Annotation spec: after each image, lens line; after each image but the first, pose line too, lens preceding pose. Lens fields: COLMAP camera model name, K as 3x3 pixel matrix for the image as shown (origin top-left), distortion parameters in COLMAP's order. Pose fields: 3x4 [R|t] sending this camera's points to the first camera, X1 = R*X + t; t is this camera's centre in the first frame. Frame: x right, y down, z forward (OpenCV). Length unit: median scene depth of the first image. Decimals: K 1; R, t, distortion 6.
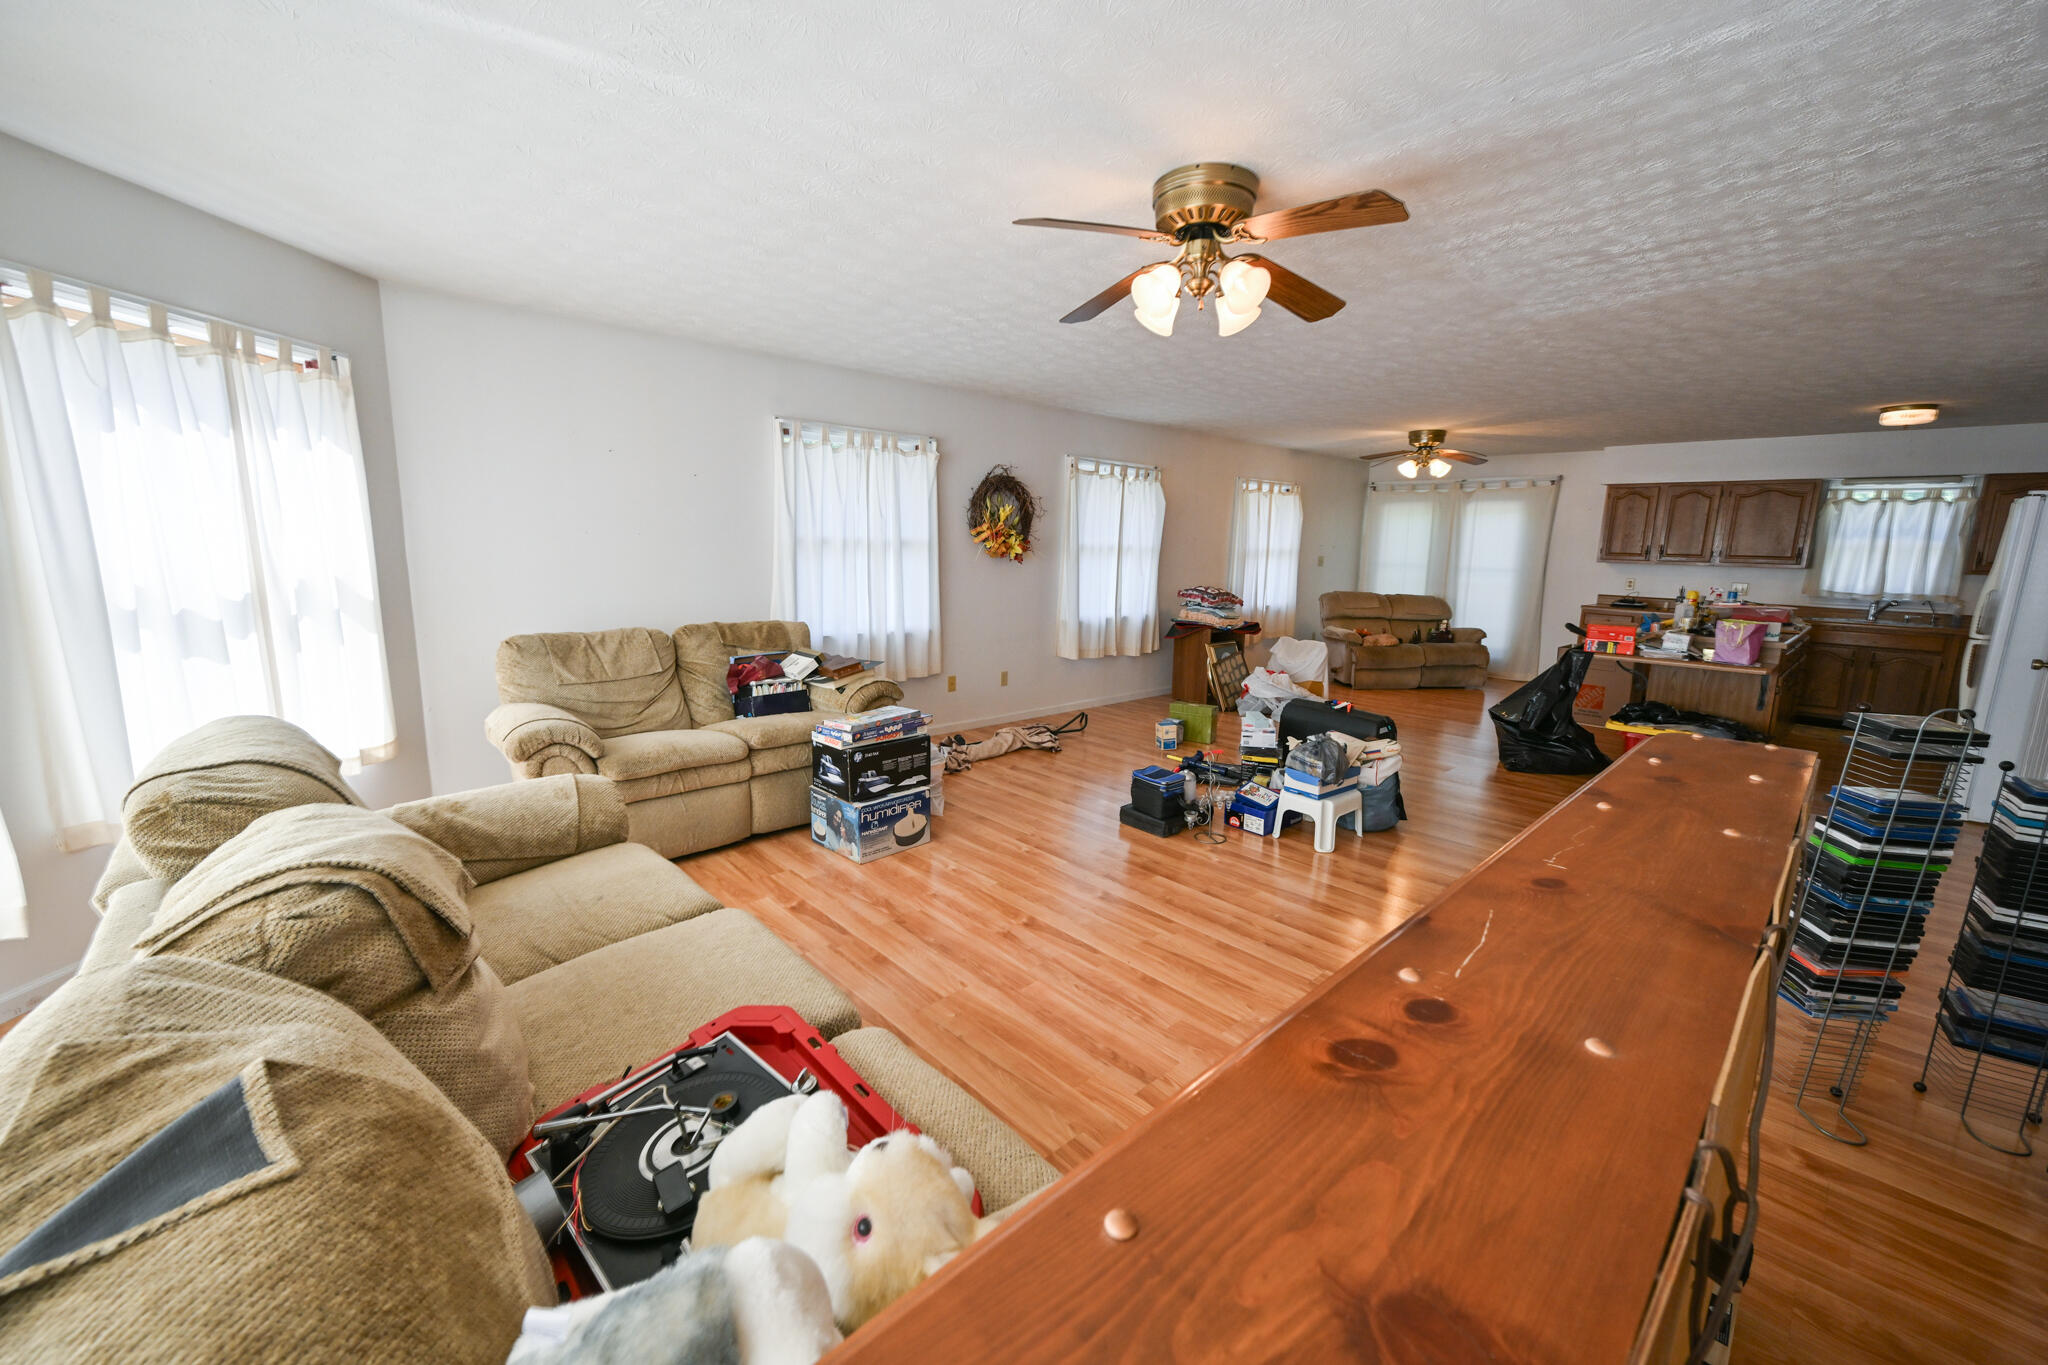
lens RADIAL K [[815.4, 0, 1023.3], [0, 815.4, 682.7], [0, 0, 1]] dist [-0.002627, -0.000216]
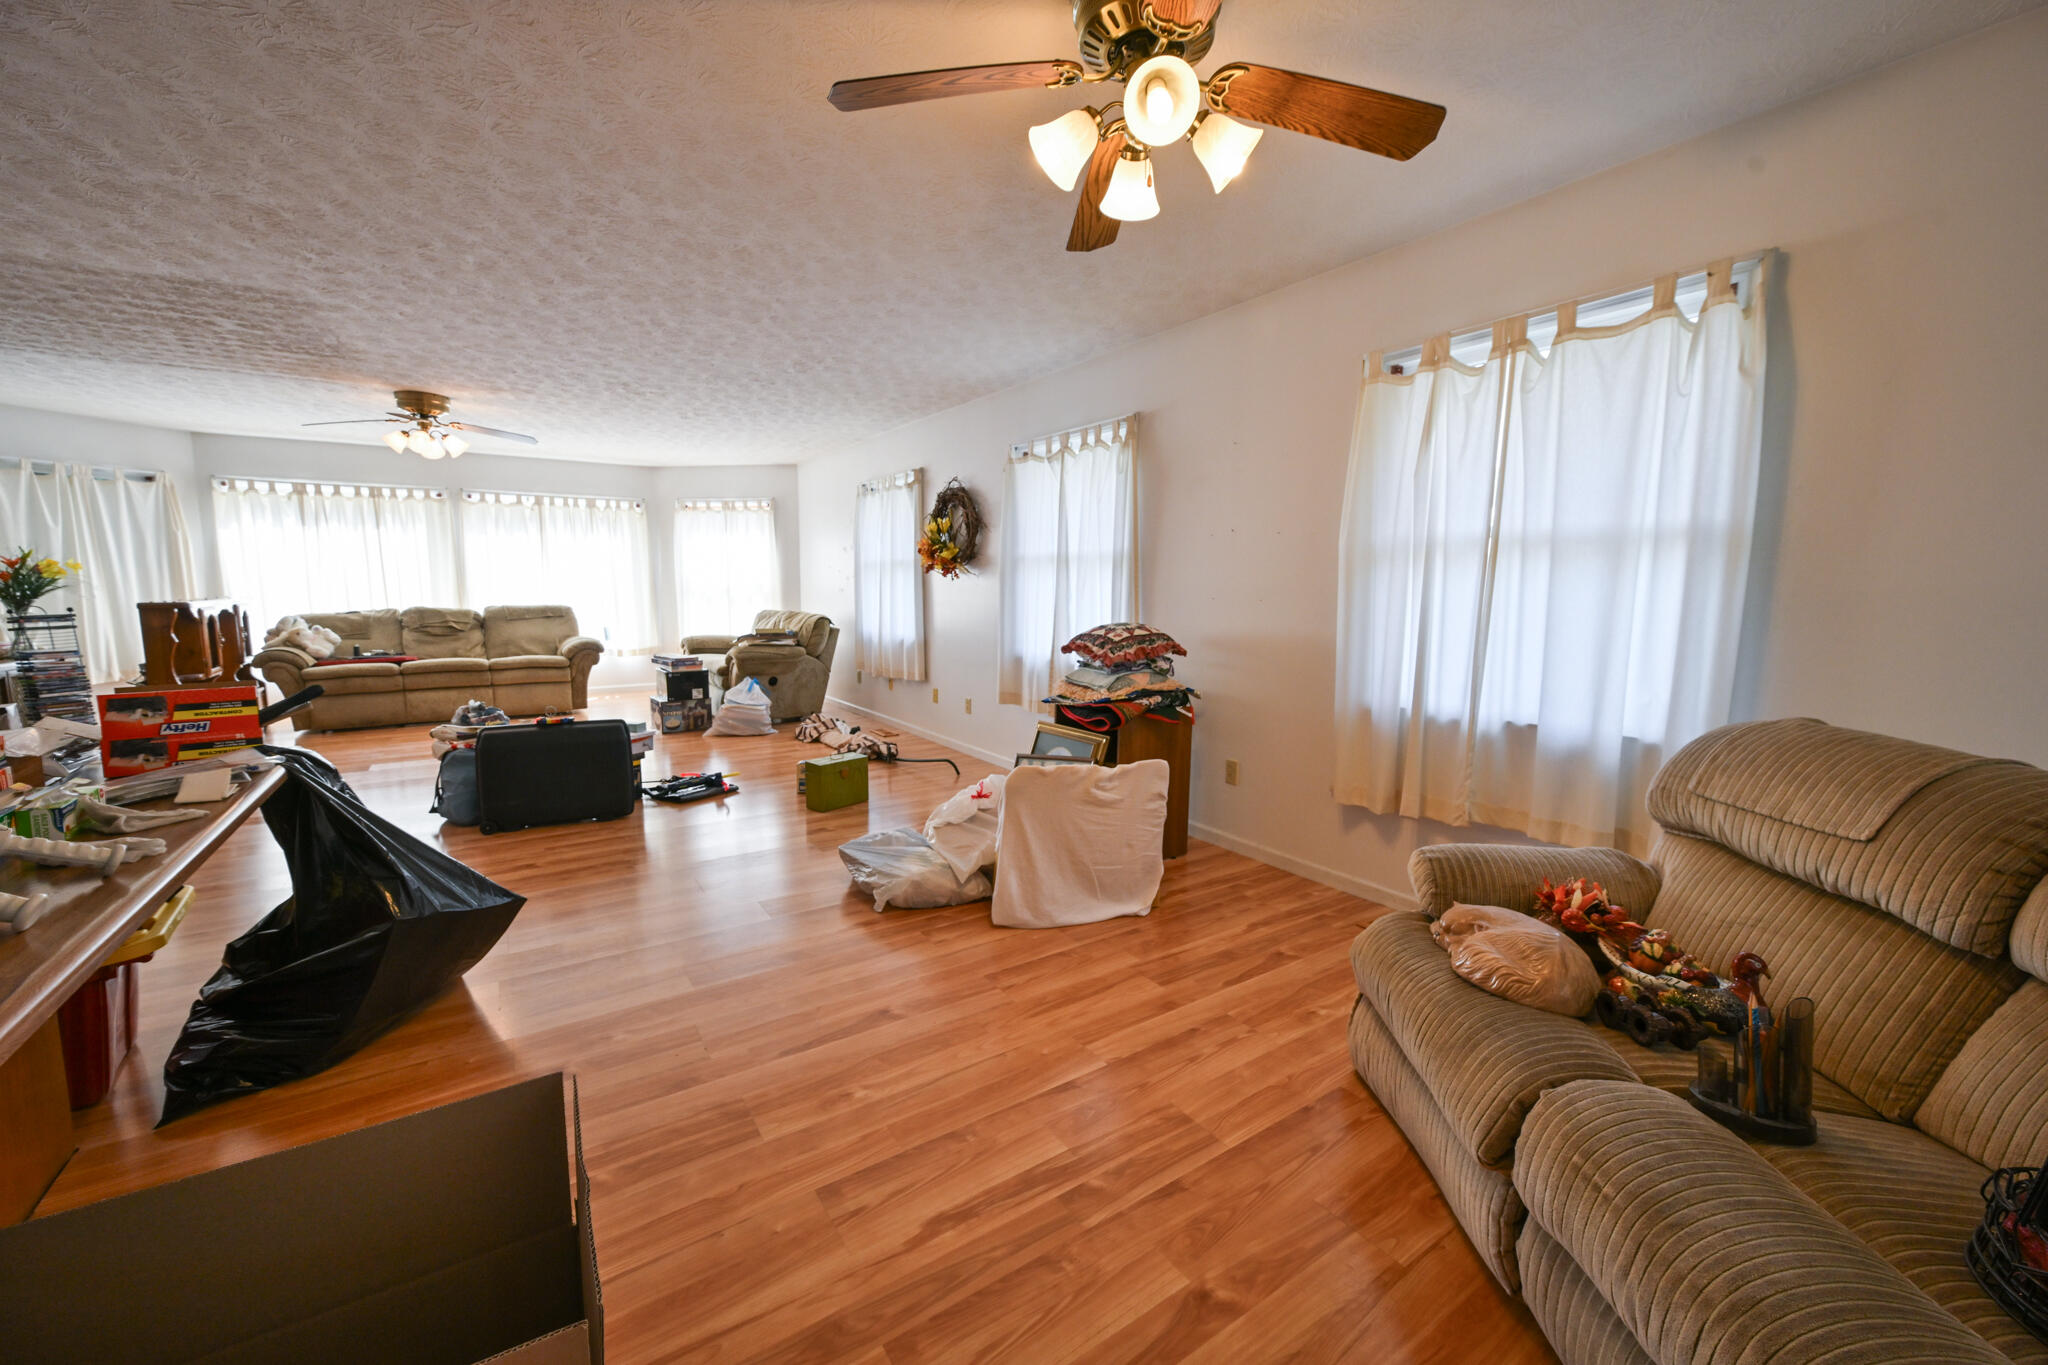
lens RADIAL K [[815.4, 0, 1025.9], [0, 815.4, 685.6], [0, 0, 1]] dist [-0.002627, -0.000216]
pose [[-0.156578, 0.095191, -0.983068, 1.089505], [-0.172730, 0.977366, 0.122151, -0.188889], [0.972444, 0.188931, -0.136592, 1.480501]]
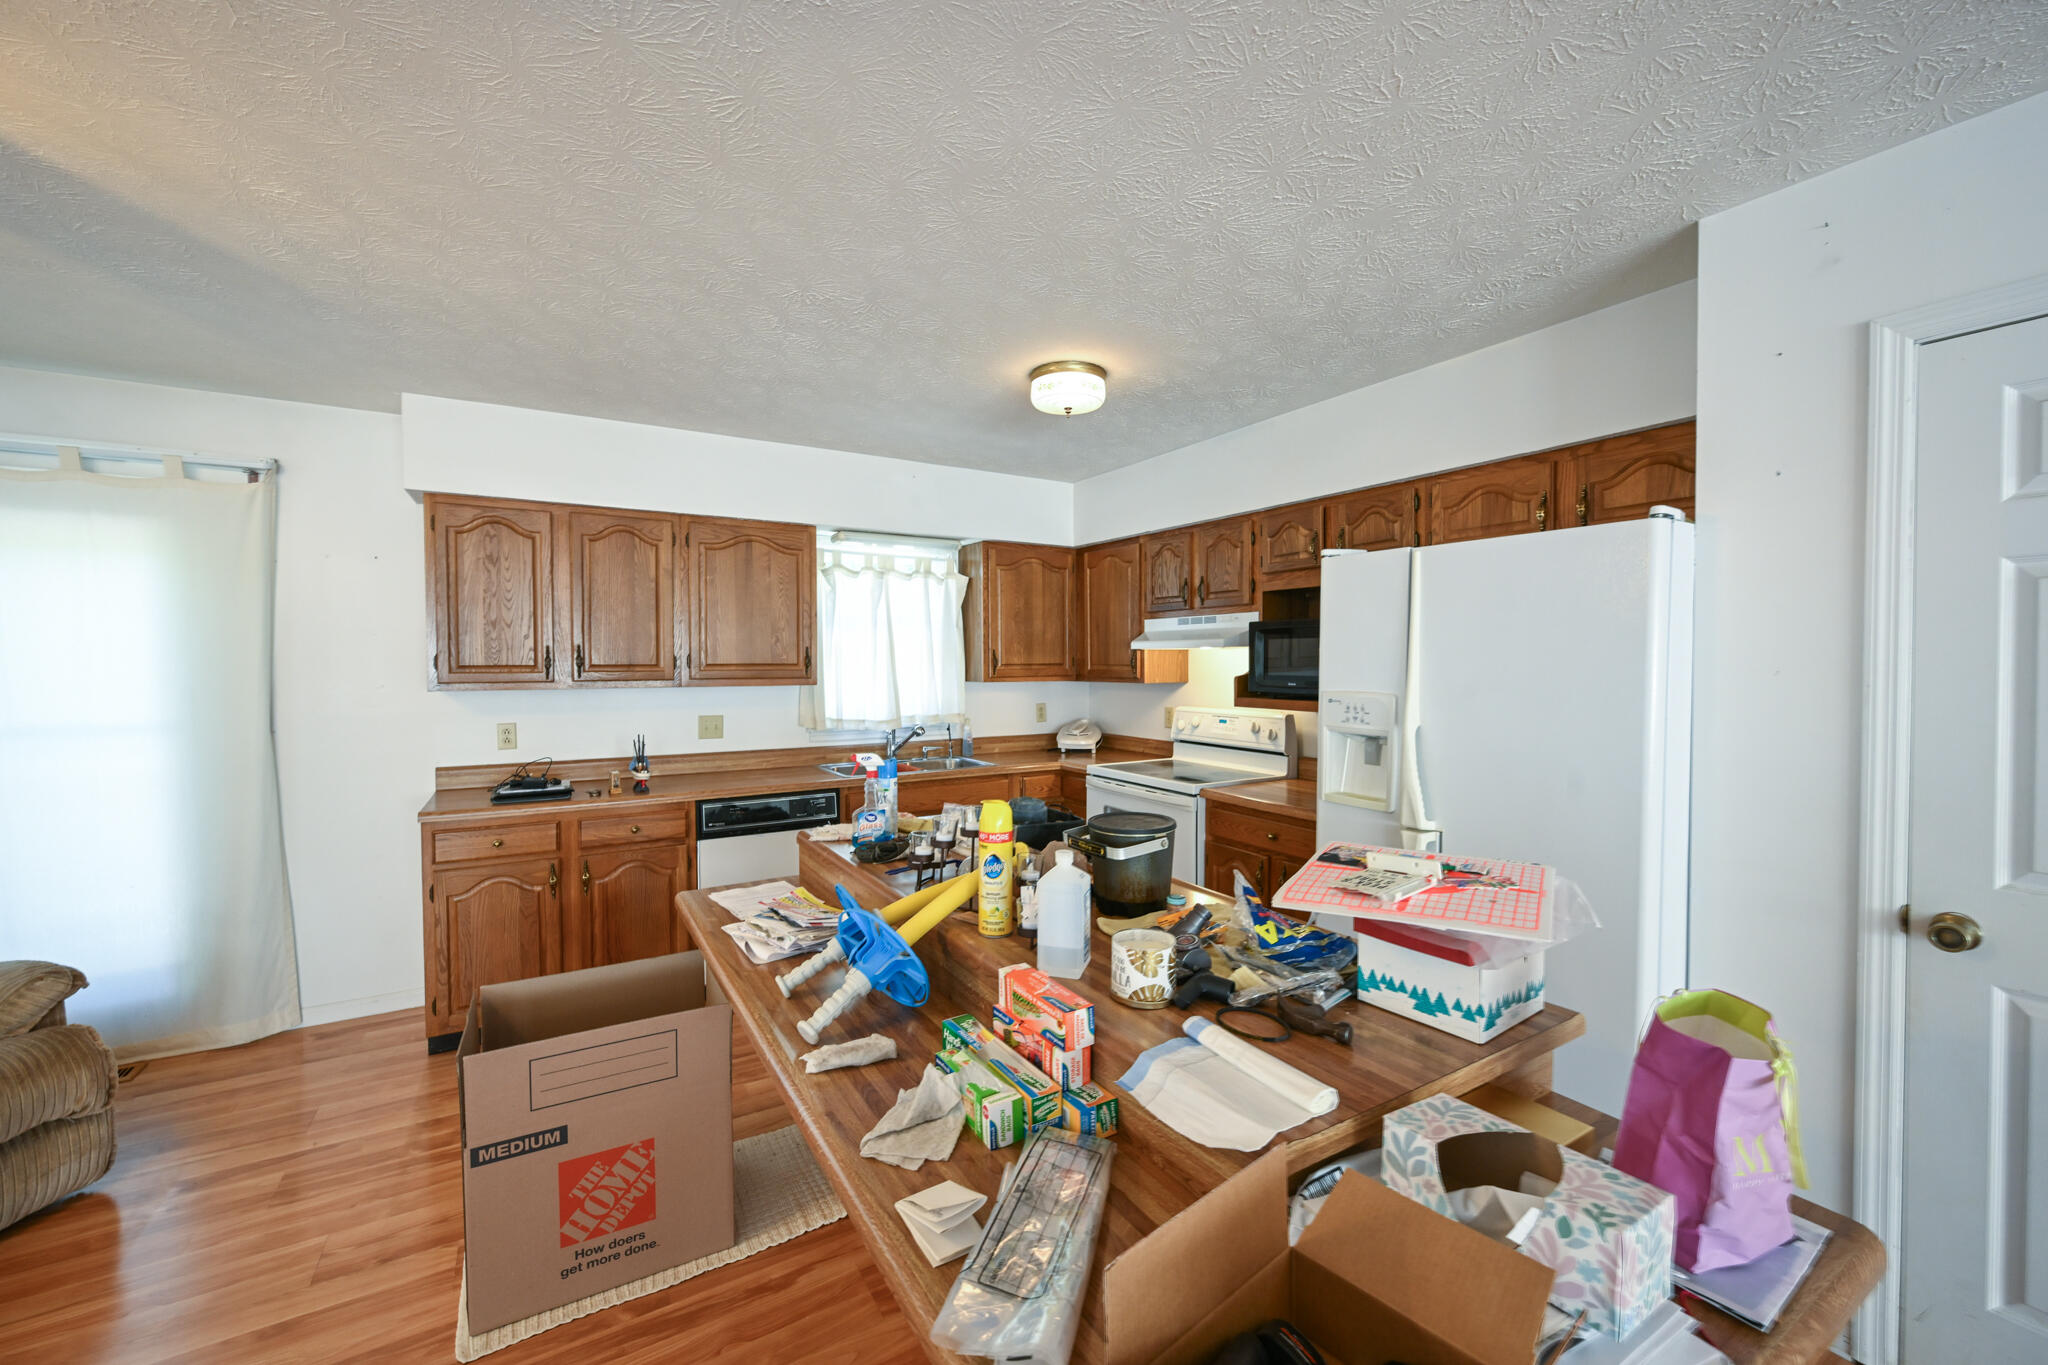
lens RADIAL K [[815.4, 0, 1015.8], [0, 815.4, 681.8], [0, 0, 1]] dist [-0.002627, -0.000216]
pose [[0.212973, -0.053950, 0.975567, 0.623209], [0.173390, 0.984713, 0.016604, -0.176896], [-0.961550, 0.165618, 0.219072, 1.037409]]
